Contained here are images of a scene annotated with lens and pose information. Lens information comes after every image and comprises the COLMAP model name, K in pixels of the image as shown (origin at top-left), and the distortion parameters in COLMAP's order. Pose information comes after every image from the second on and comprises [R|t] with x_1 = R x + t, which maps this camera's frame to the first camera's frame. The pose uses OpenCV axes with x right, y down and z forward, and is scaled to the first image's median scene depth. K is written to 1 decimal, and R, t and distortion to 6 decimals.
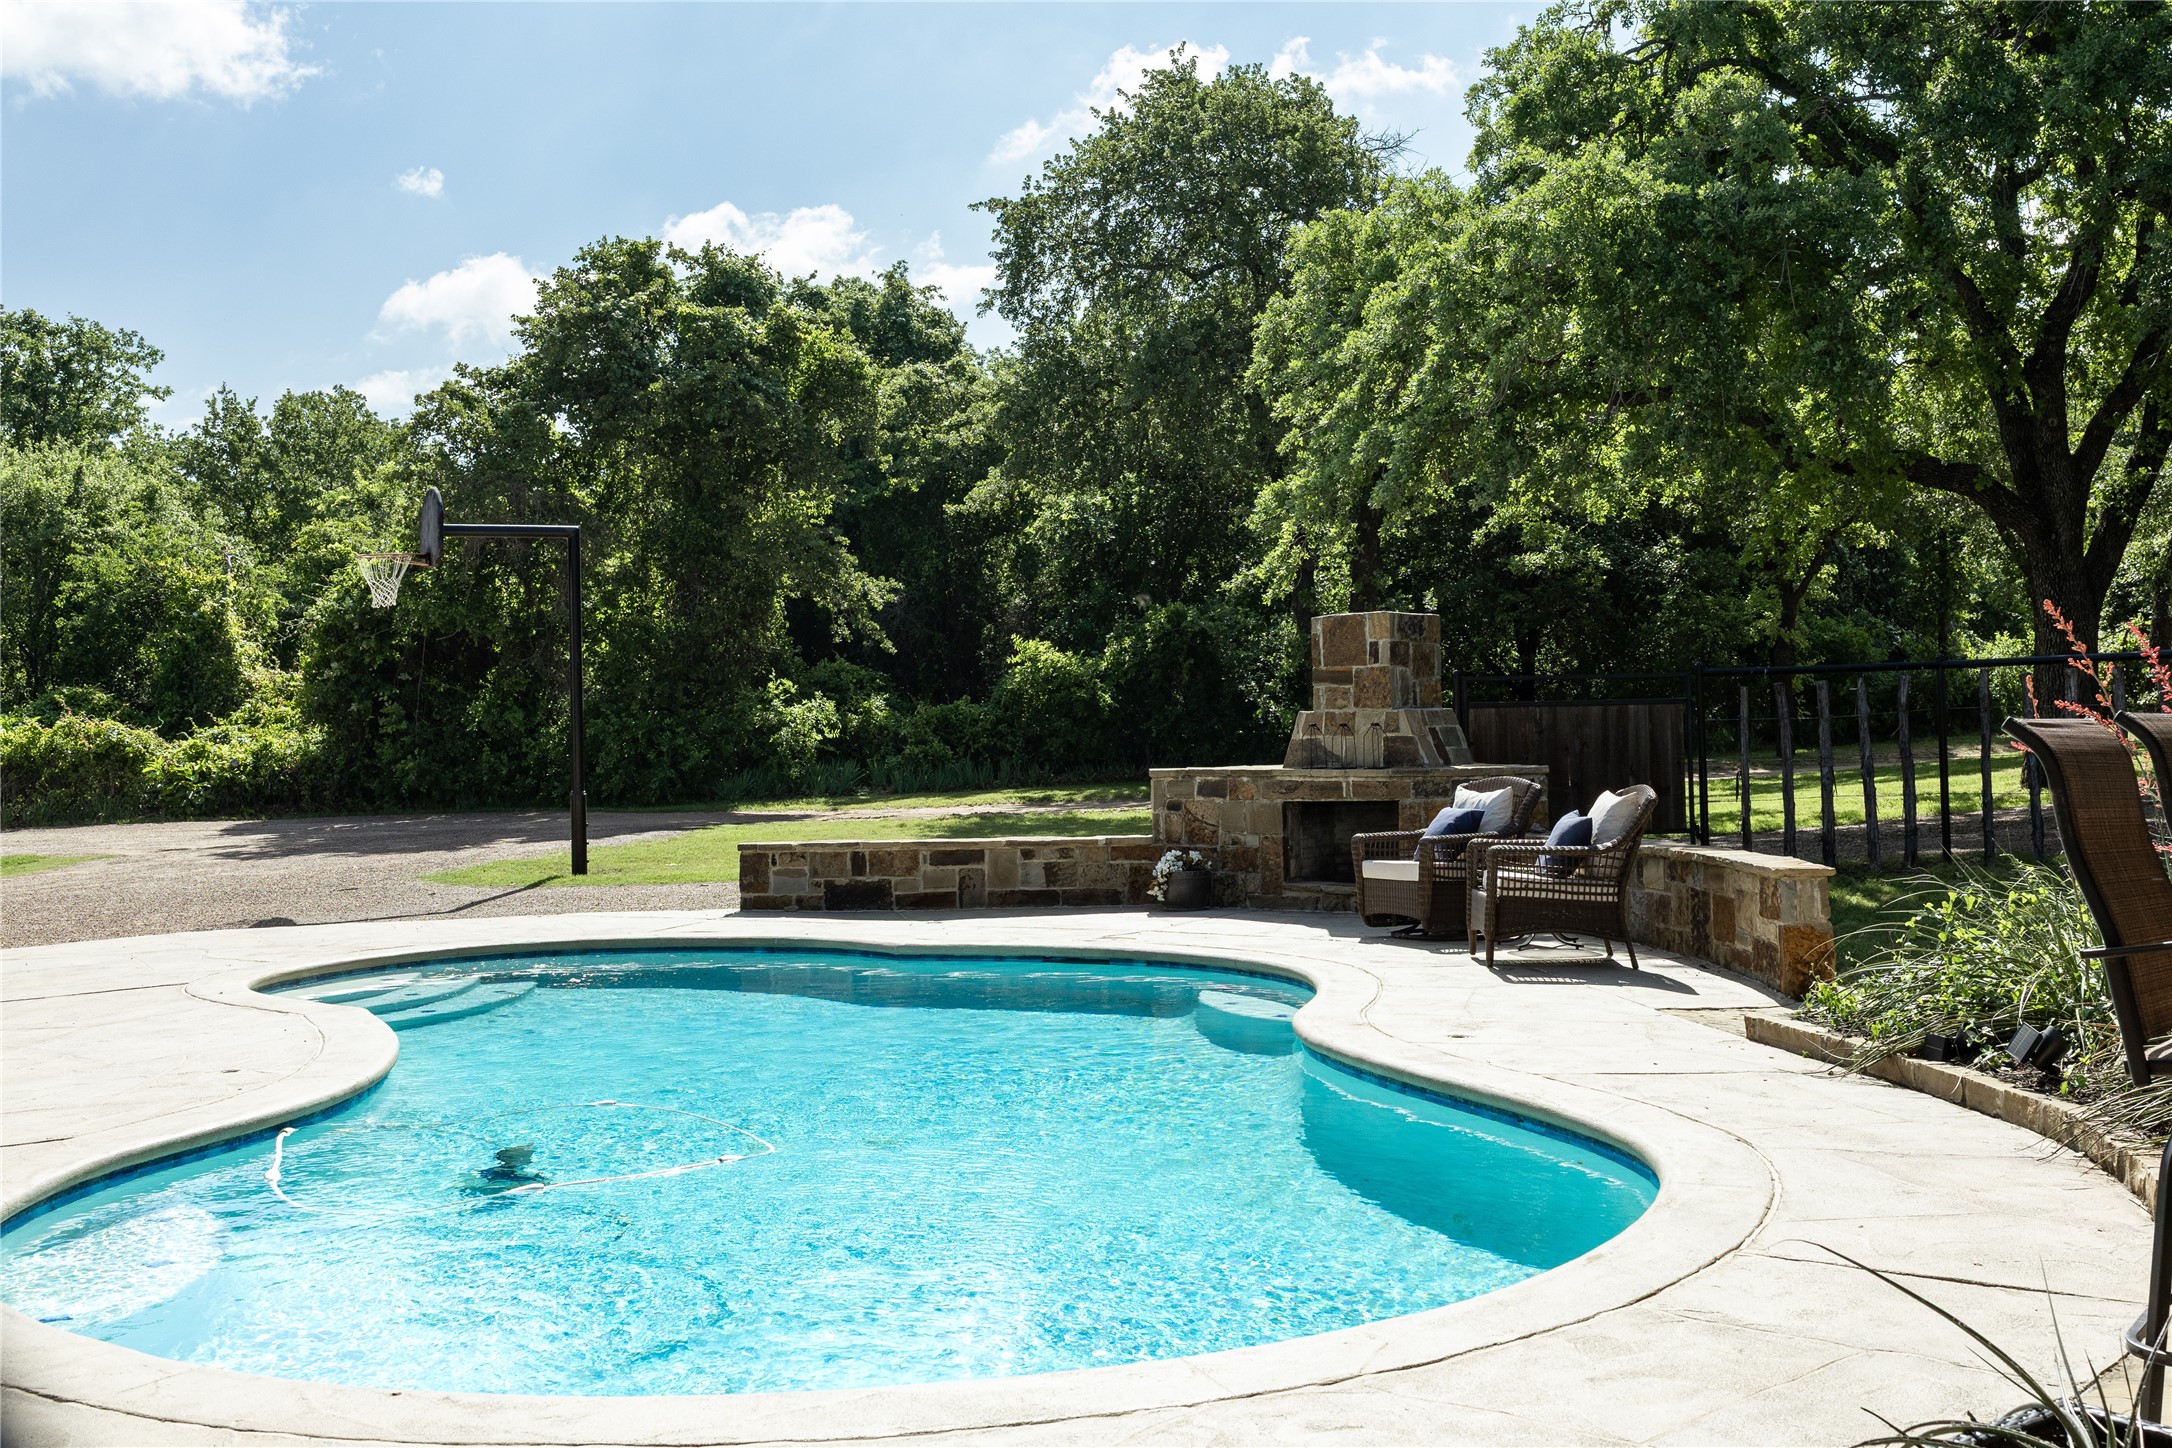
lens RADIAL K [[2257.6, 0, 1091.4], [0, 2257.6, 711.6], [0, 0, 1]] dist [-0.041187, 0.000000]
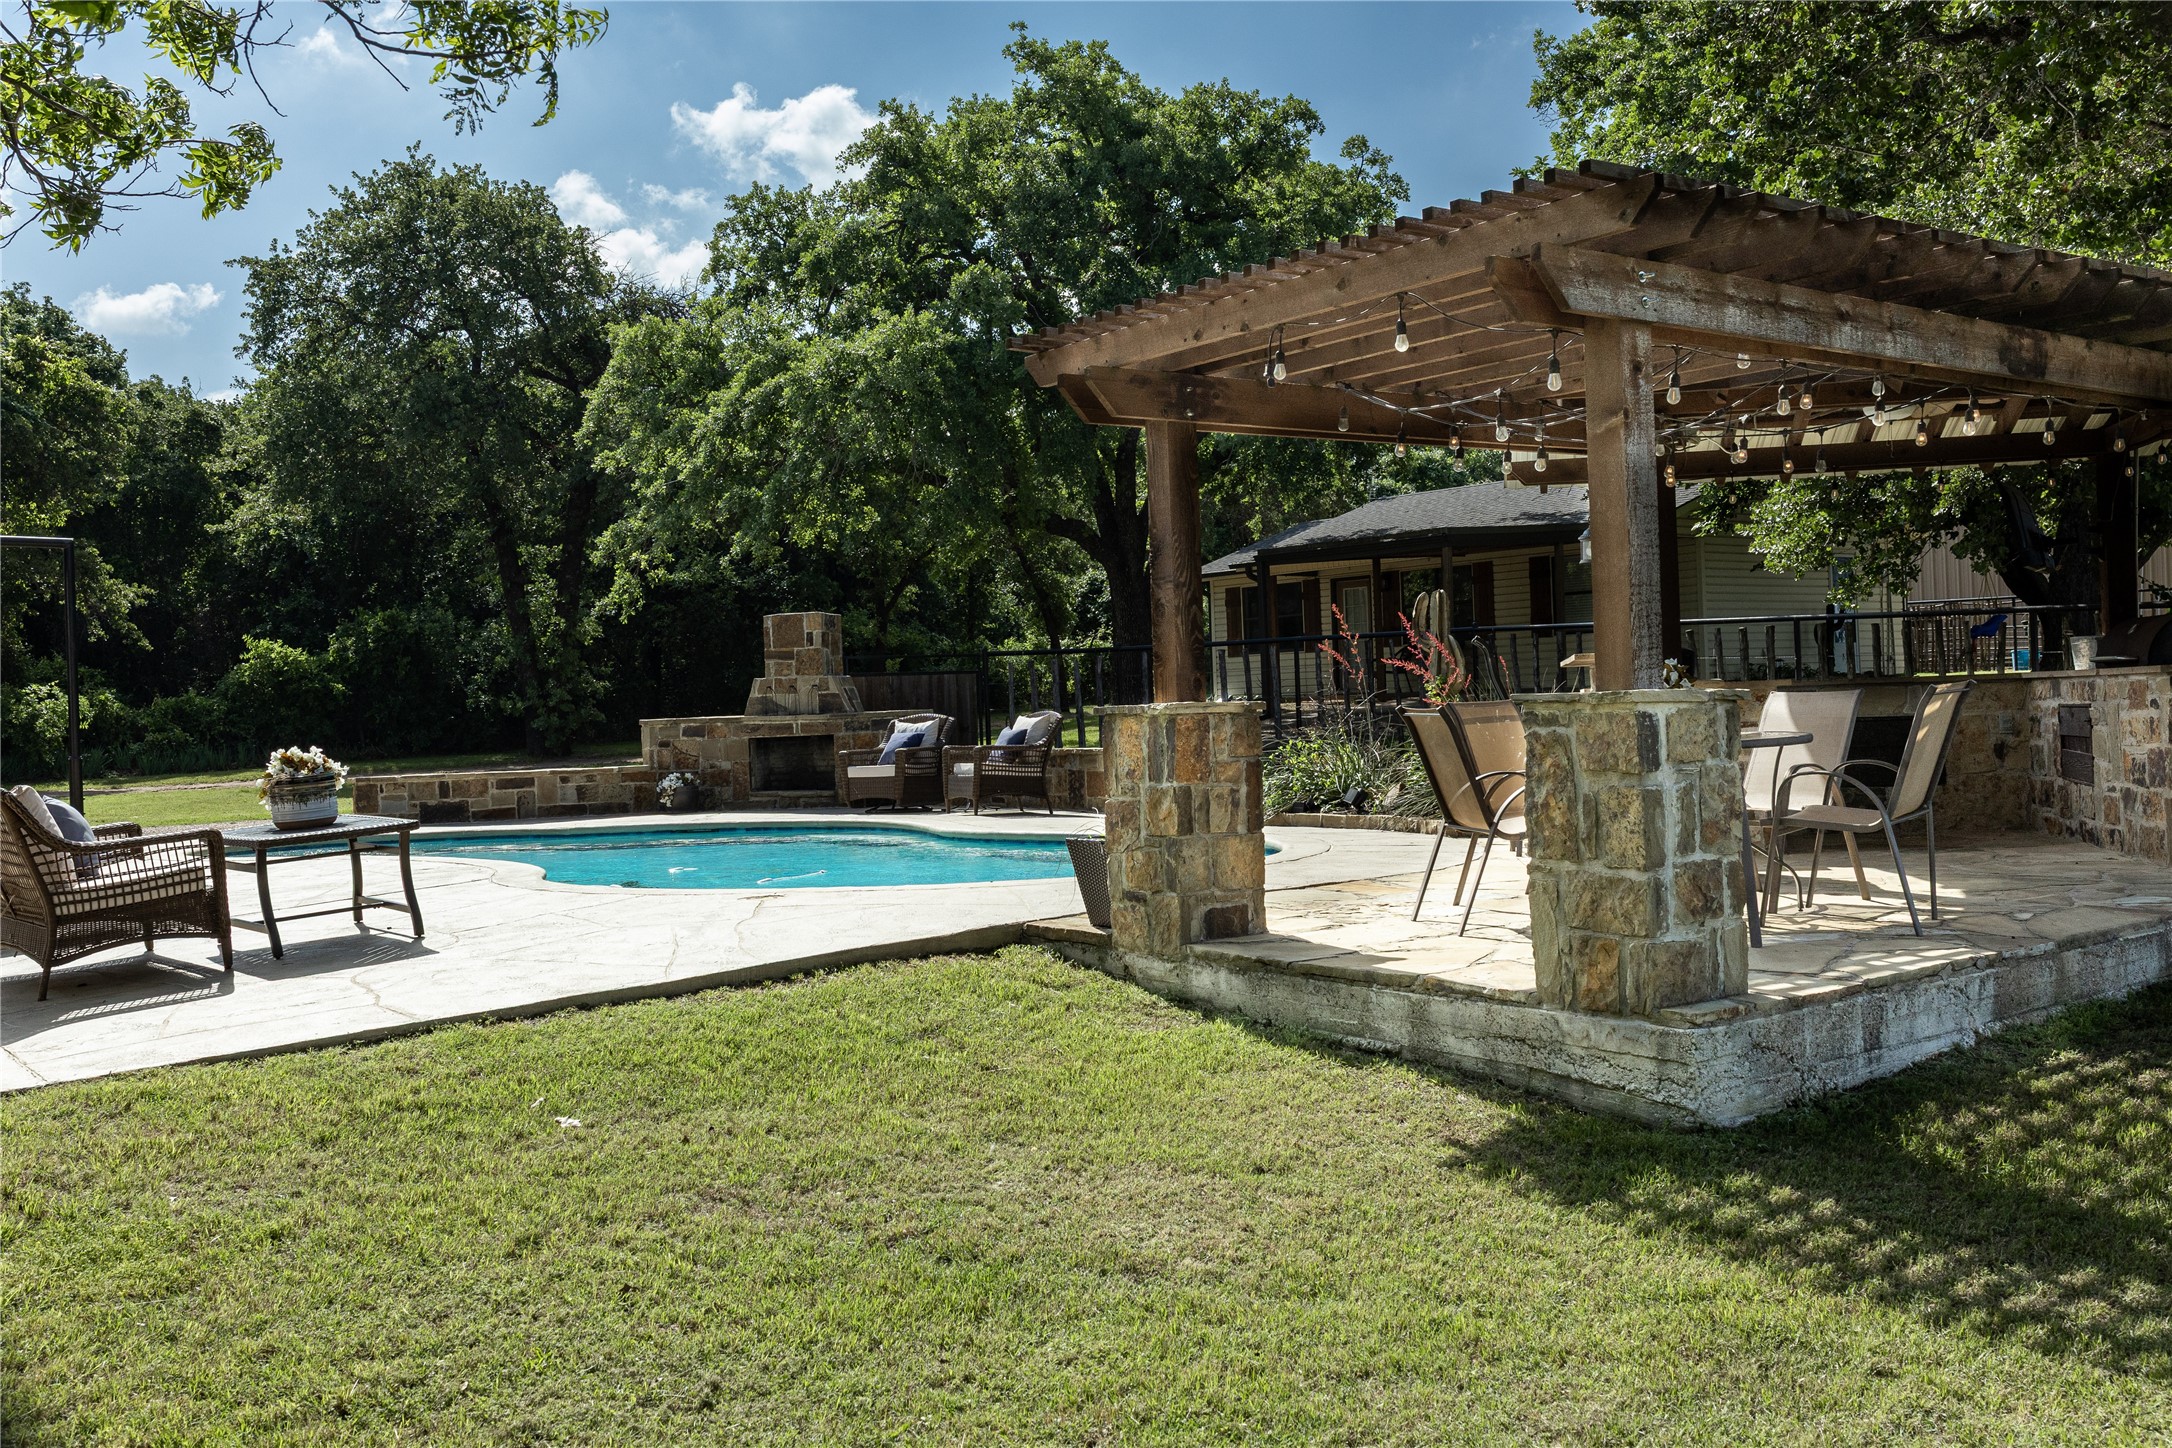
lens RADIAL K [[2257.6, 0, 1082.2], [0, 2257.6, 725.6], [0, 0, 1]] dist [-0.041187, 0.000000]
pose [[0.878595, -0.012889, 0.477394, -0.420349], [0.013310, 0.999908, 0.002499, 0.029551], [-0.477383, 0.004158, 0.878686, -0.410952]]
